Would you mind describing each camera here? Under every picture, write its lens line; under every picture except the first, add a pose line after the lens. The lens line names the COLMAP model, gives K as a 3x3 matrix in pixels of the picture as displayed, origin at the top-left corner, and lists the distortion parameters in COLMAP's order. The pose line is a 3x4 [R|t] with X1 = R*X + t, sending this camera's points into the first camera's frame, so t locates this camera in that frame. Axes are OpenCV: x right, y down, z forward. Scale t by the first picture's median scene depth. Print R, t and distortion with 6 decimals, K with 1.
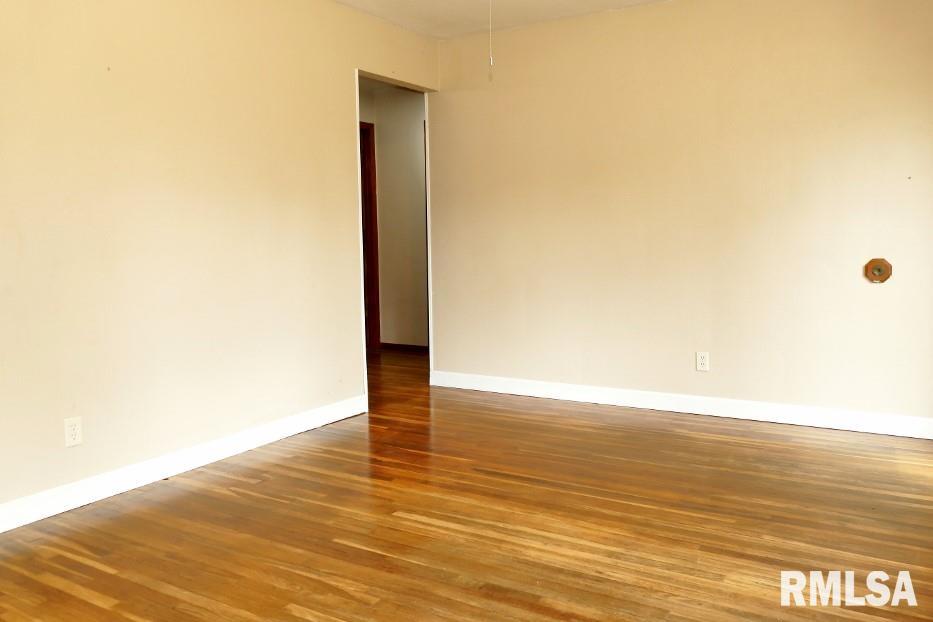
lens RADIAL K [[761.7, 0, 466.9], [0, 761.7, 315.0], [0, 0, 1]] dist [-0.006820, 0.007920]
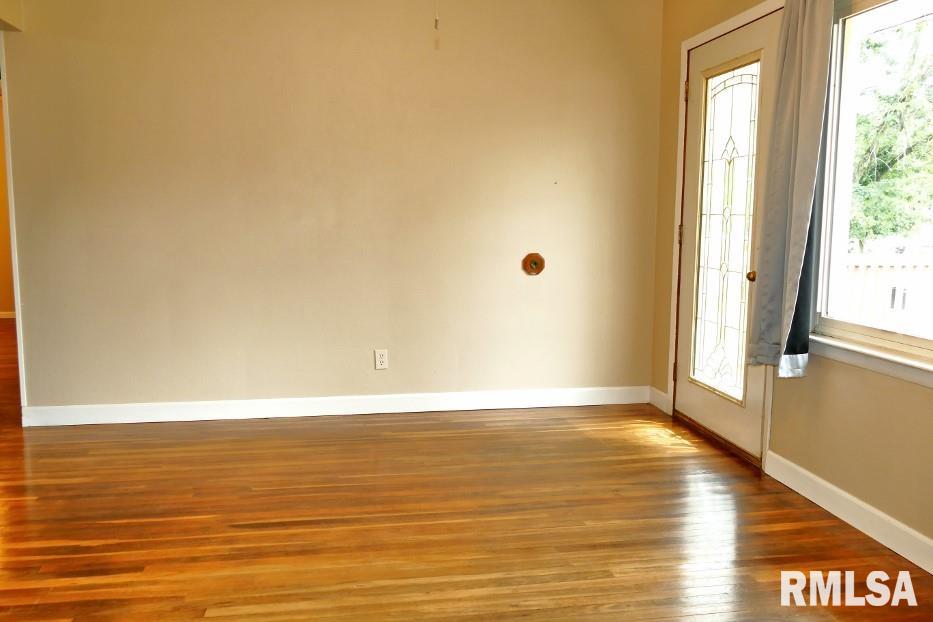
lens RADIAL K [[761.7, 0, 465.1], [0, 761.7, 304.3], [0, 0, 1]] dist [-0.006820, 0.007920]
pose [[0.751381, -0.052313, 0.657792, -0.353666], [0.052931, 0.998419, 0.018940, -0.032042], [-0.657743, 0.020587, 0.752961, 0.276118]]
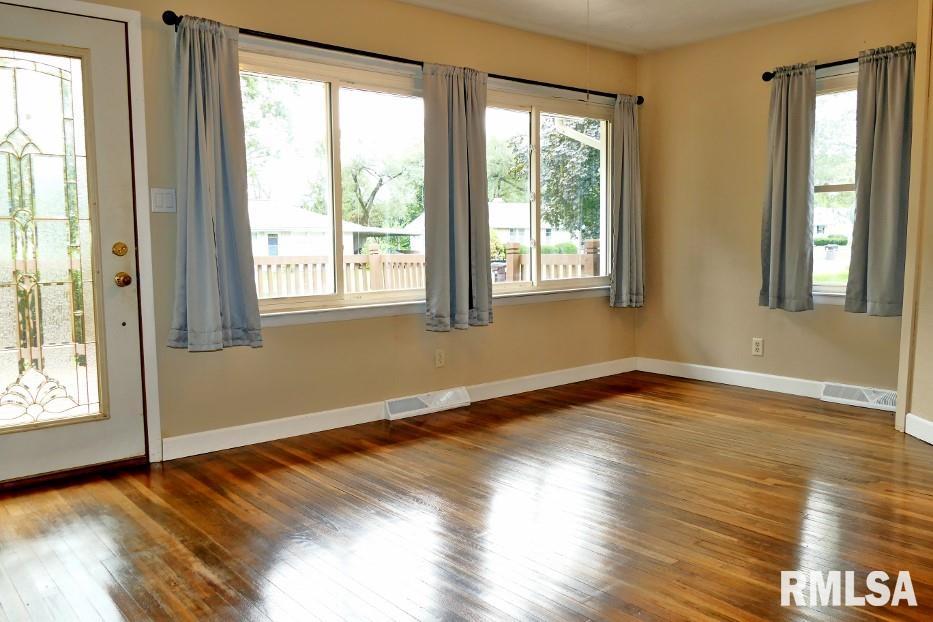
lens RADIAL K [[761.7, 0, 462.6], [0, 761.7, 308.6], [0, 0, 1]] dist [-0.006820, 0.007920]
pose [[-0.945474, -0.011246, 0.325503, -0.138463], [0.061478, 0.975276, 0.212268, -0.194730], [-0.319842, 0.220705, -0.921407, 1.706902]]
